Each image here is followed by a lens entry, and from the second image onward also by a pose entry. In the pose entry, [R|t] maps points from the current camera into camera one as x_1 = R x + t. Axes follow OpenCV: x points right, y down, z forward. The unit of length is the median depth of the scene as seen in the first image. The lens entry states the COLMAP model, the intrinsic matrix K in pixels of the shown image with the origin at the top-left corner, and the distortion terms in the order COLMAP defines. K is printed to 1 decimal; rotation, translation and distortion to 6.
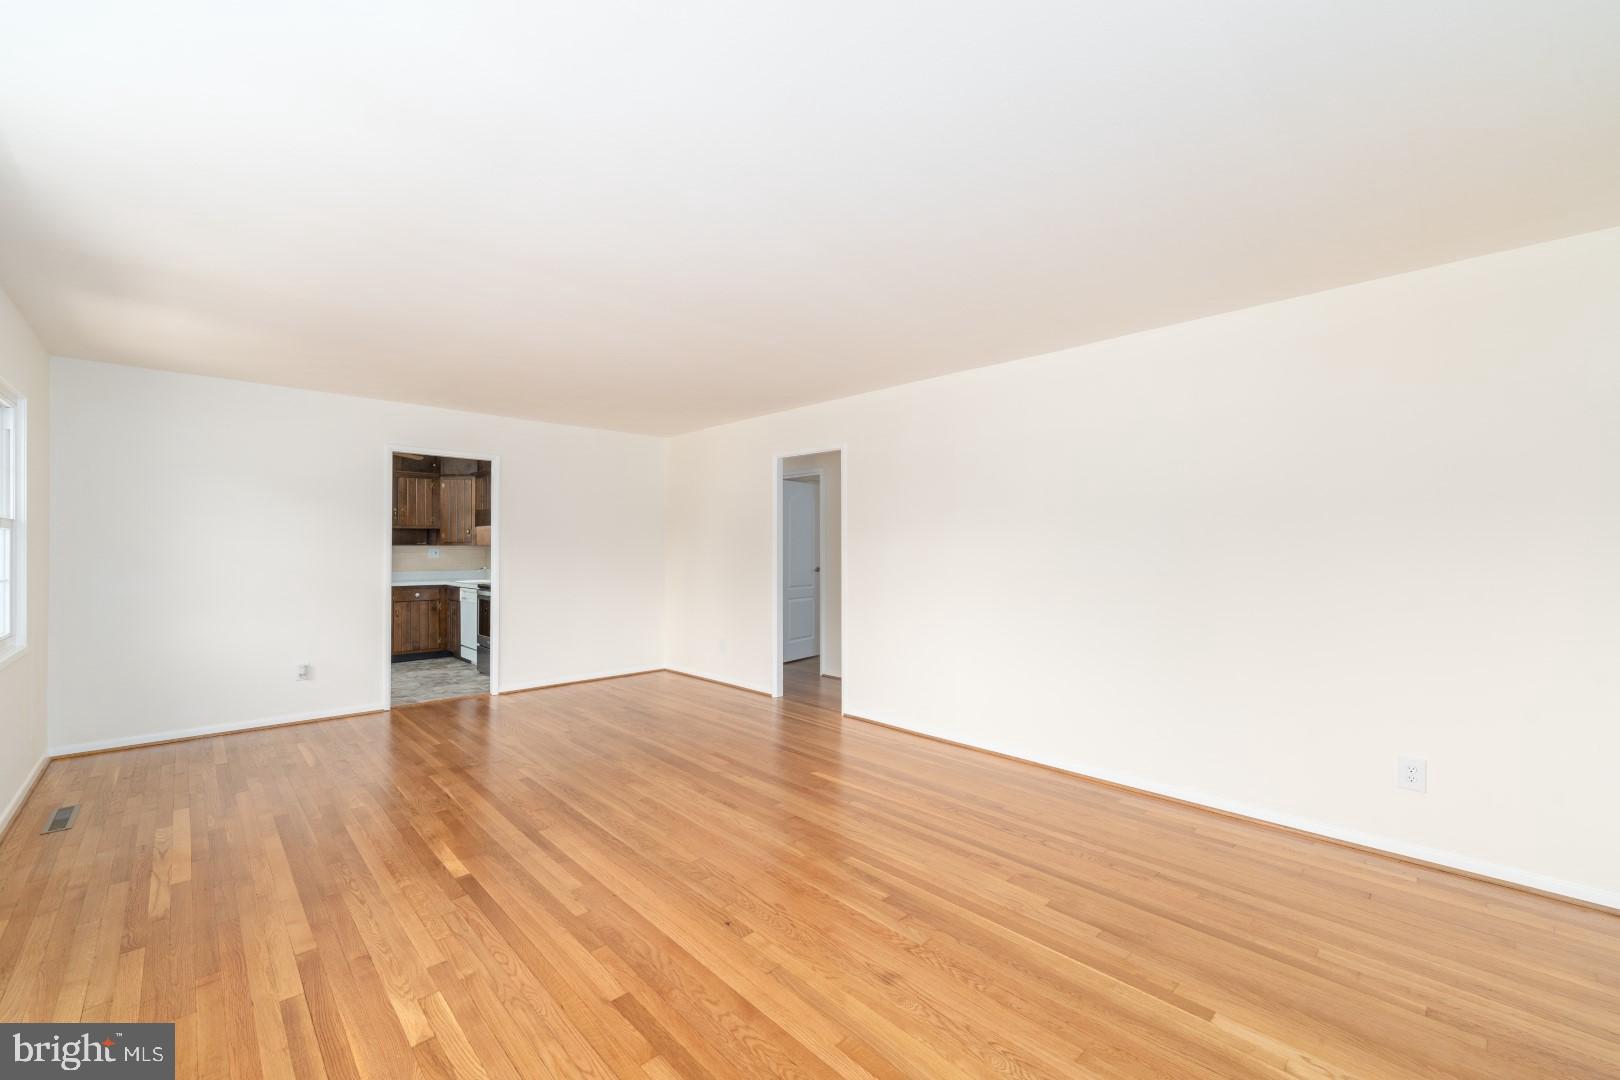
lens RADIAL K [[657.4, 0, 813.1], [0, 657.4, 532.2], [0, 0, 1]] dist [0.004566, -0.001441]
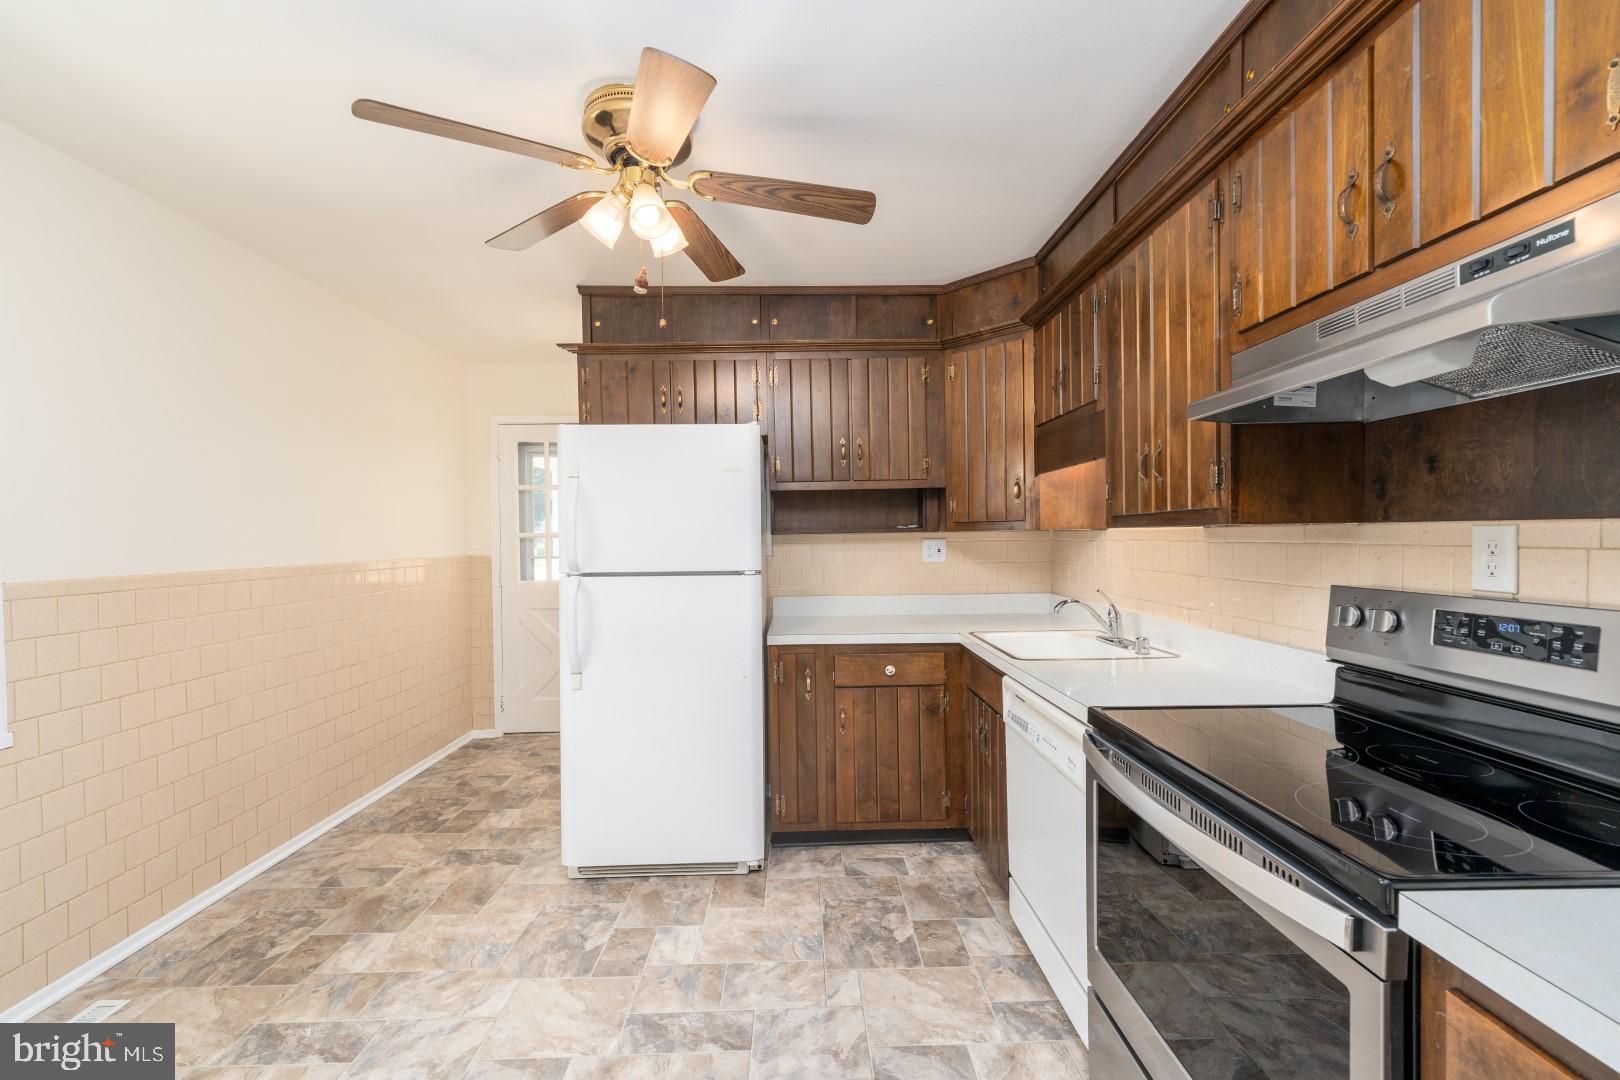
lens RADIAL K [[657.4, 0, 796.7], [0, 657.4, 552.2], [0, 0, 1]] dist [0.004566, -0.001441]
pose [[0.733839, 0.014271, -0.679174, -0.741980], [0.019725, 0.998910, 0.042303, 0.029086], [0.679037, -0.044440, 0.732757, 1.321382]]
